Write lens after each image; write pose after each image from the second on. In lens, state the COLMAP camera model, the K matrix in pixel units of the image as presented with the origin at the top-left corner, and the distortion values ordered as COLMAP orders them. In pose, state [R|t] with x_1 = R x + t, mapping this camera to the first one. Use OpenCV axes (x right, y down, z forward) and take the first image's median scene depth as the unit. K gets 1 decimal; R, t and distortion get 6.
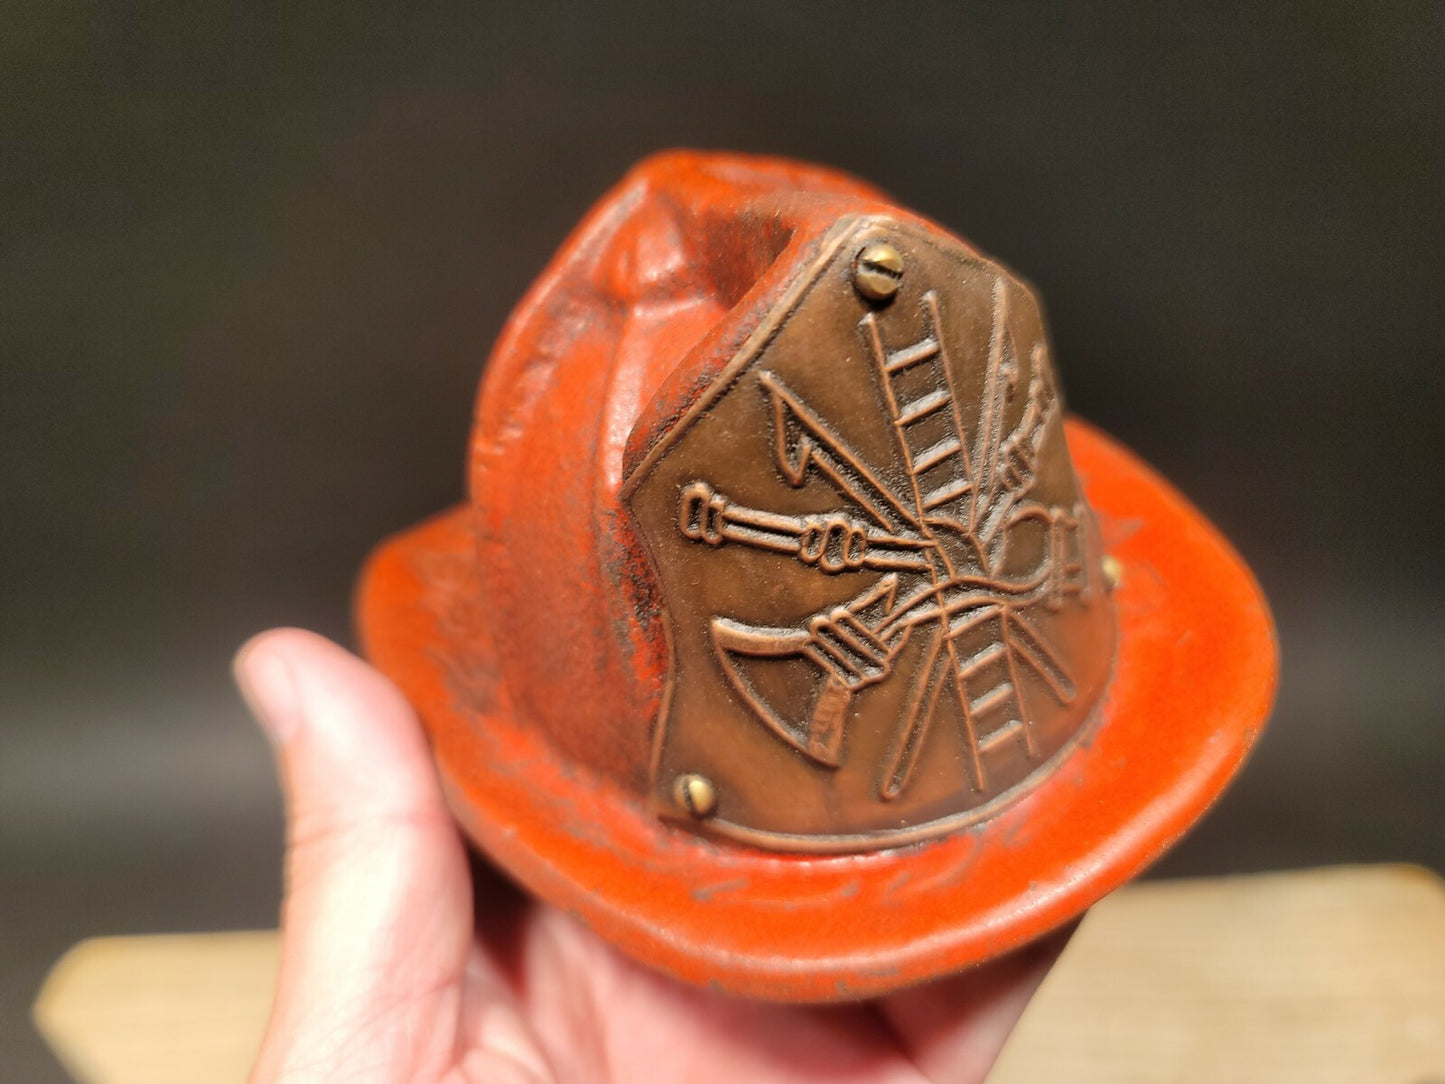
lens RADIAL K [[1080.8, 0, 759.1], [0, 1080.8, 541.2], [0, 0, 1]] dist [0.000586, -0.068776]
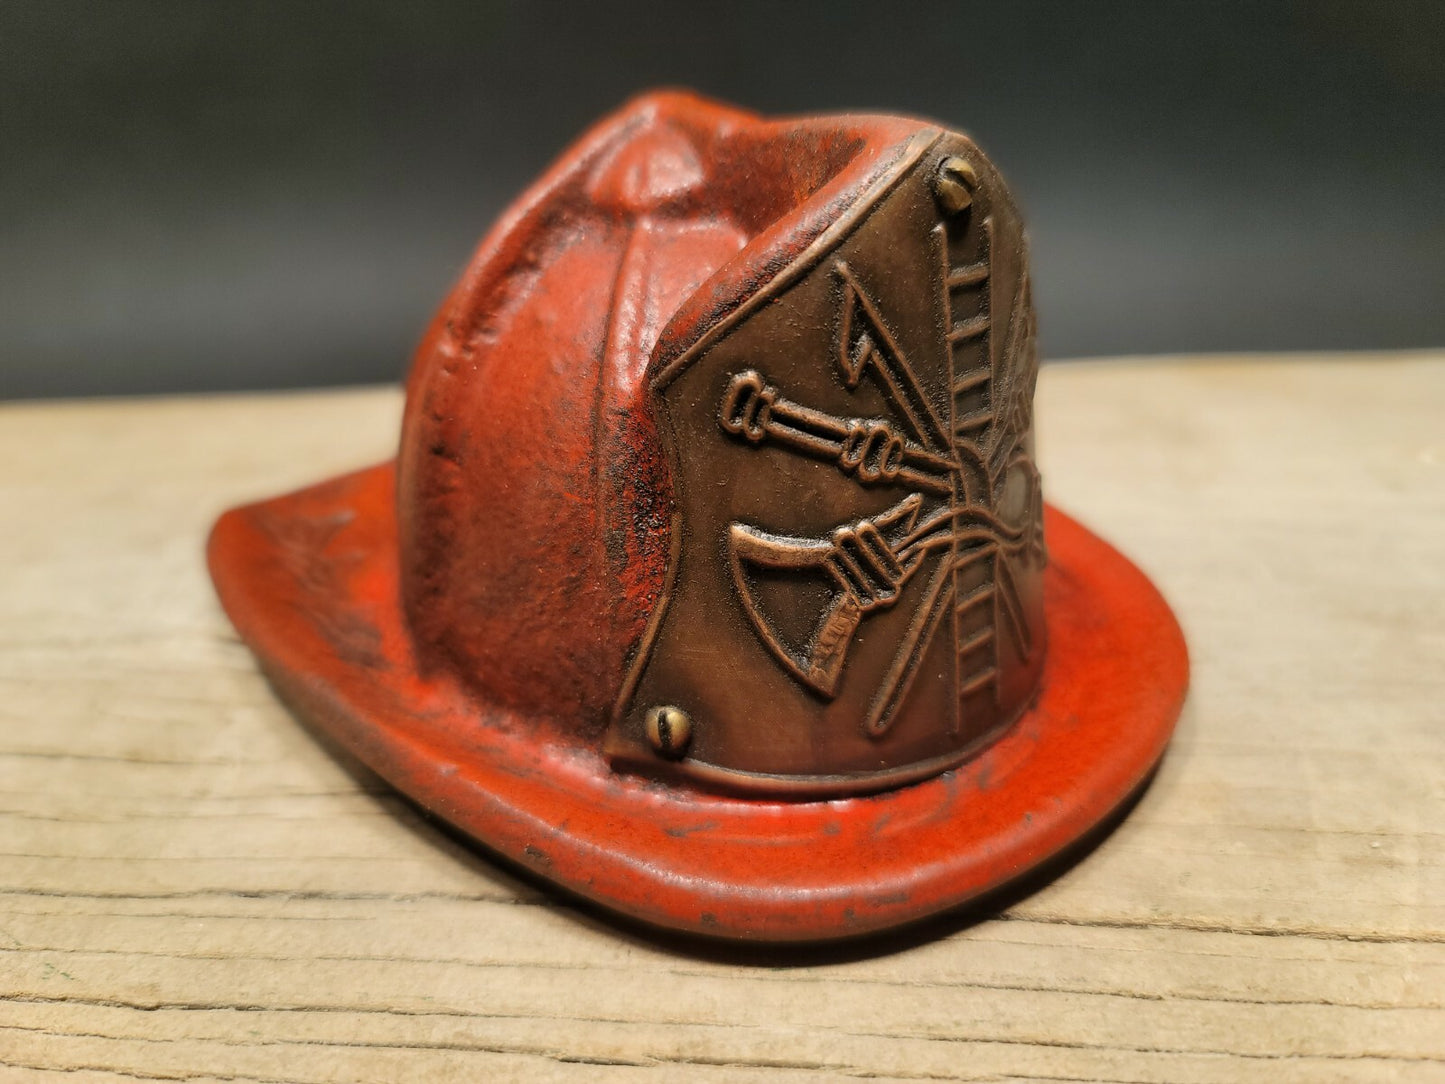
lens RADIAL K [[1080.8, 0, 759.1], [0, 1080.8, 541.2], [0, 0, 1]] dist [0.000586, -0.068776]
pose [[0.963520, 0.092967, 0.250971, -0.264134], [-0.067183, 0.991721, -0.109436, 0.192363], [-0.259067, 0.088583, 0.961789, 0.071744]]
